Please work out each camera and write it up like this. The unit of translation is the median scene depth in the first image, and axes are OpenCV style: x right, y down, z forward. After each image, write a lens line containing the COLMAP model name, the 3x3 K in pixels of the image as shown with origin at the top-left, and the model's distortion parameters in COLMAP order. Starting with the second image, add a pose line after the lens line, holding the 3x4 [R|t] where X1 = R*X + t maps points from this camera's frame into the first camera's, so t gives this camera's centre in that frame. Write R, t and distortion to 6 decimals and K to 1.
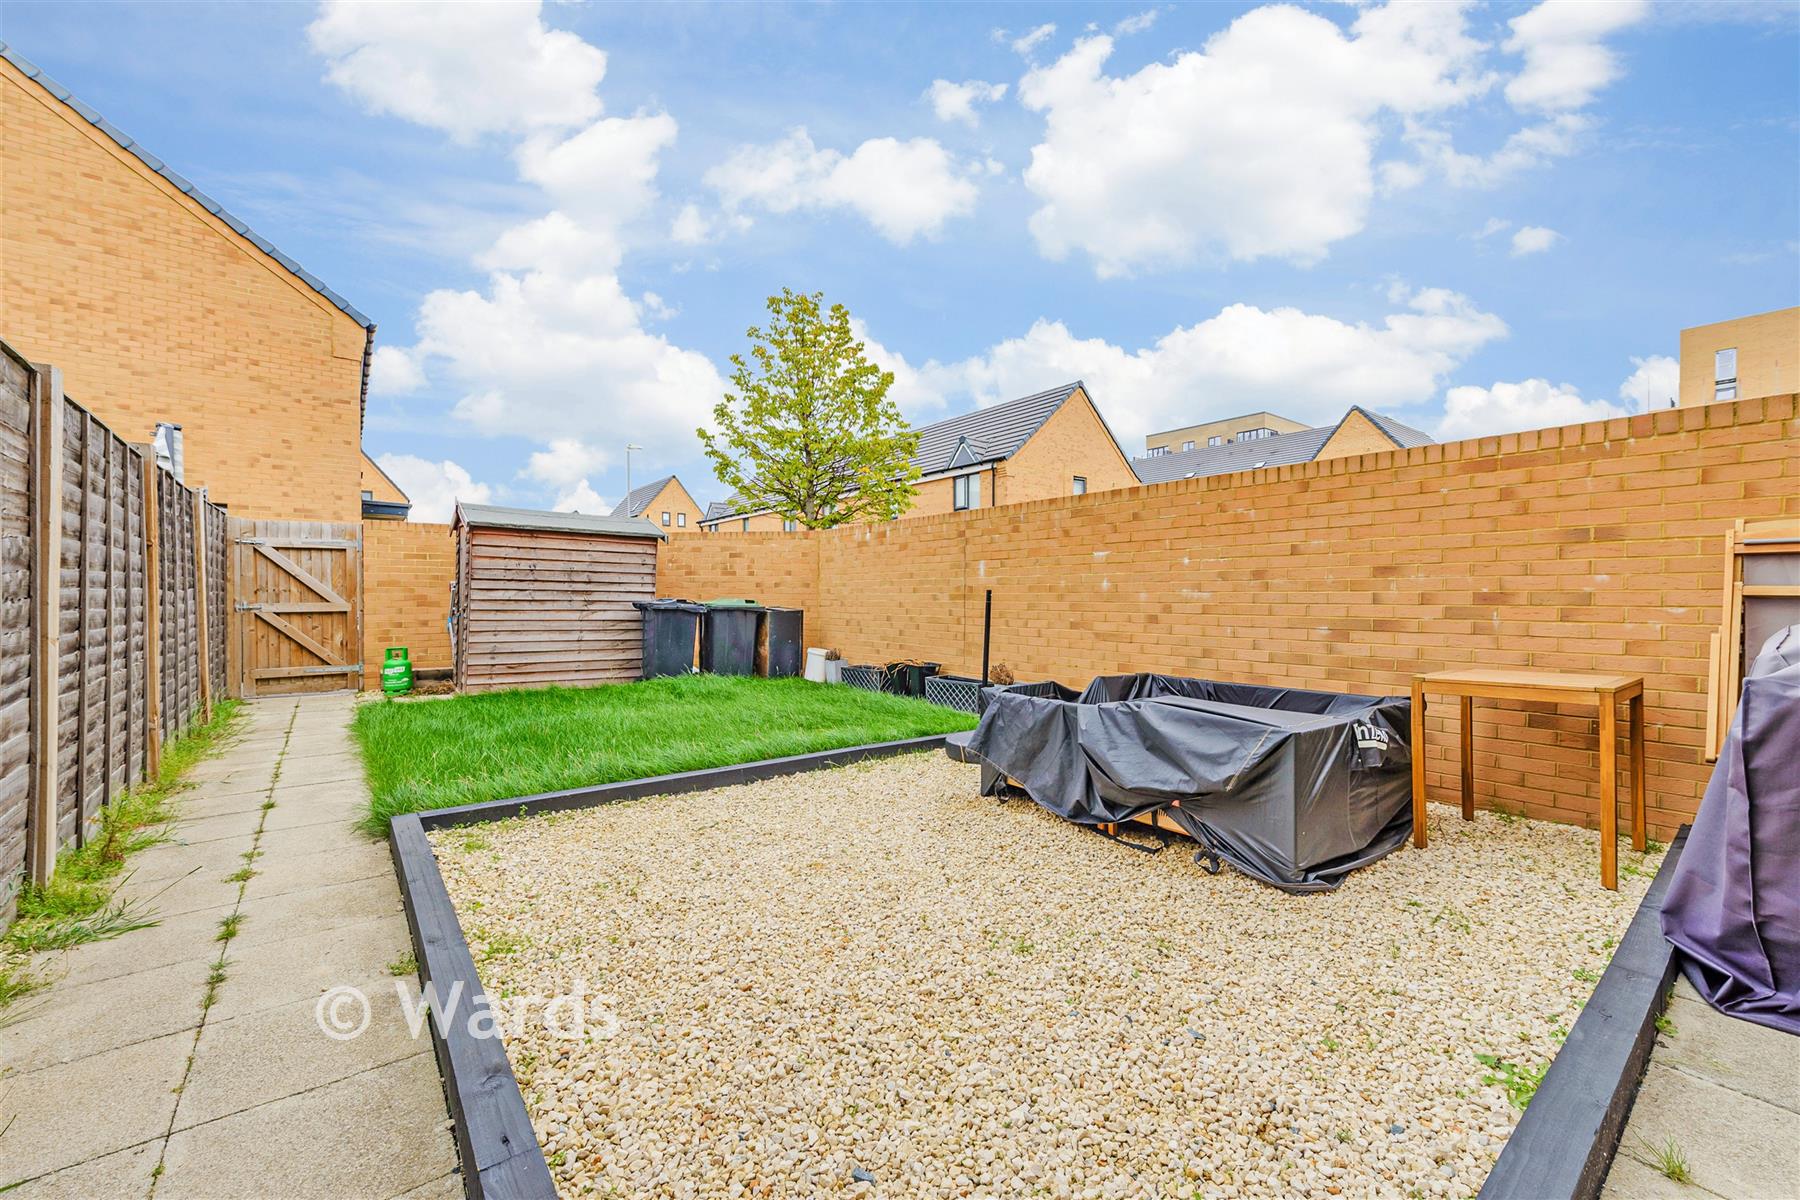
lens RADIAL K [[712.4, 0, 893.5], [0, 712.4, 604.6], [0, 0, 1]] dist [0.001083, -0.000159]
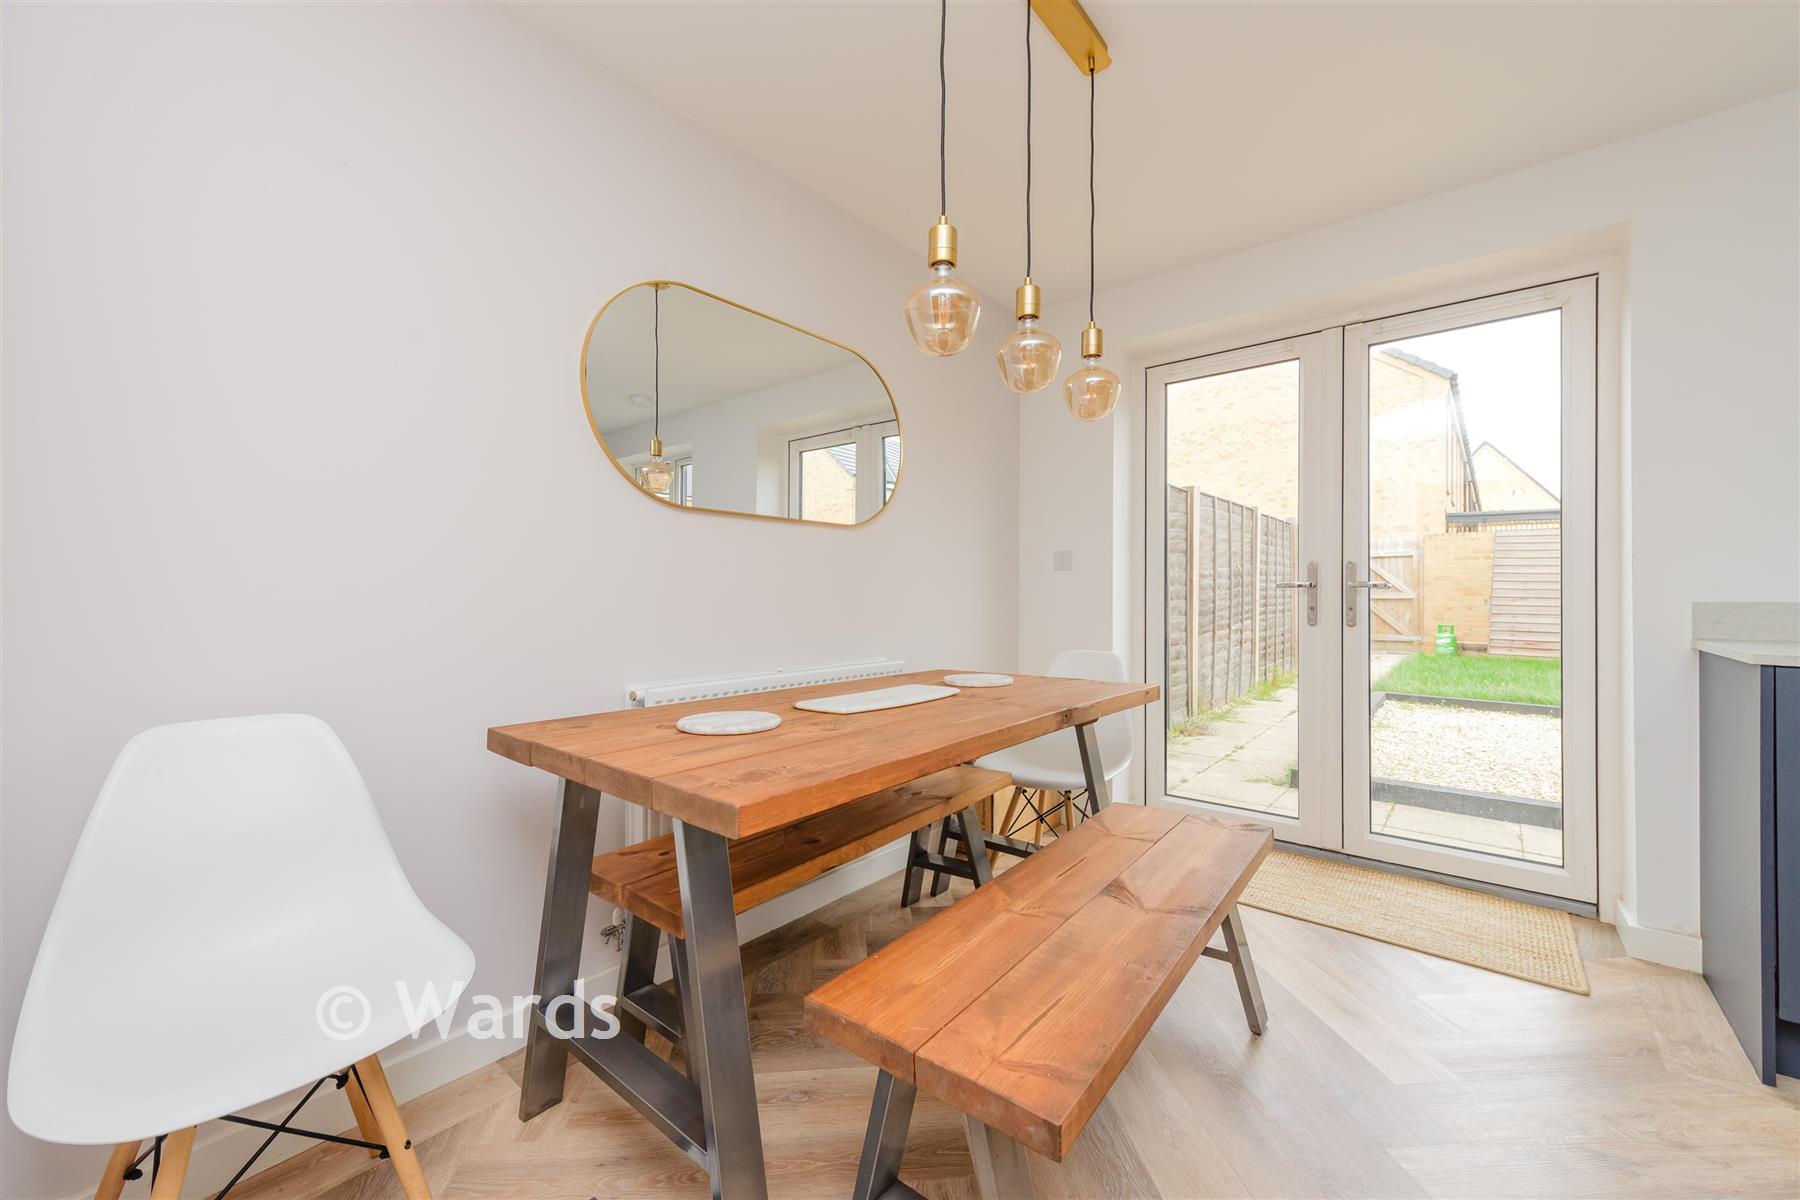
lens RADIAL K [[712.4, 0, 894.6], [0, 712.4, 594.9], [0, 0, 1]] dist [0.001083, -0.000159]
pose [[0.208724, 0.002196, -0.977972, 1.812571], [-0.010162, 0.999948, 0.000077, 0.054464], [0.977922, 0.009922, 0.208736, -1.407796]]
